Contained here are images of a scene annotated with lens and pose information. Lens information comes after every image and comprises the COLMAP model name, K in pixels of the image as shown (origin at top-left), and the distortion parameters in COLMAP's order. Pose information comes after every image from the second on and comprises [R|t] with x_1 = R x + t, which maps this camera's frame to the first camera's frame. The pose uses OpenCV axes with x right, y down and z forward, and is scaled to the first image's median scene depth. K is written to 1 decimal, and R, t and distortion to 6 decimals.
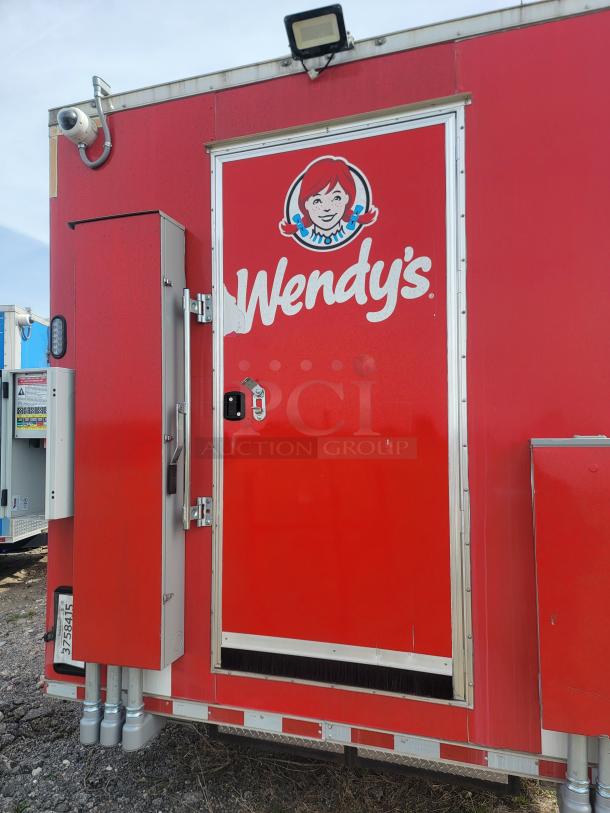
lens RADIAL K [[492.9, 0, 330.6], [0, 492.9, 429.8], [0, 0, 1]] dist [0.060964, -0.047216]
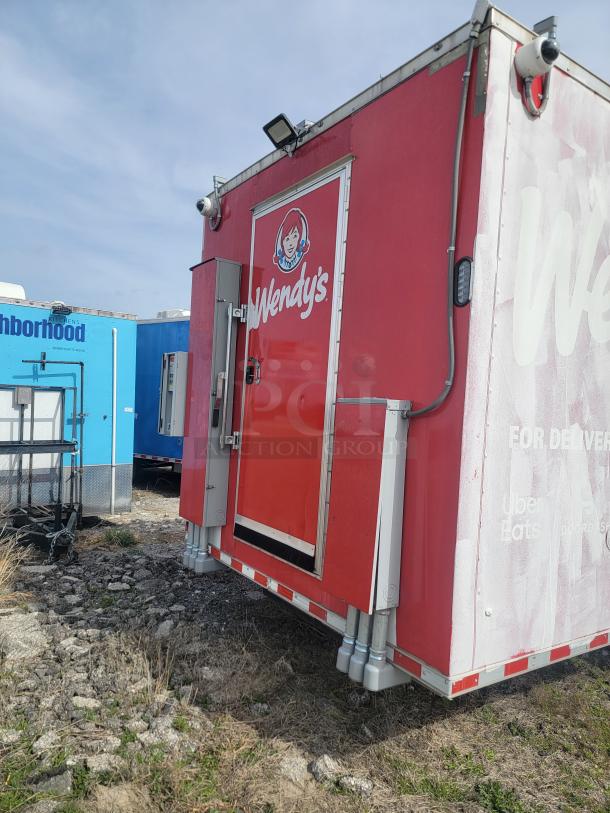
lens RADIAL K [[558.9, 0, 302.3], [0, 558.9, 412.6], [0, 0, 1]] dist [0.086697, -0.071954]
pose [[0.765971, 0.054673, -0.640546, 1.132746], [-0.048193, 0.998457, 0.027592, 0.016125], [0.641066, 0.009735, 0.767424, -0.278367]]
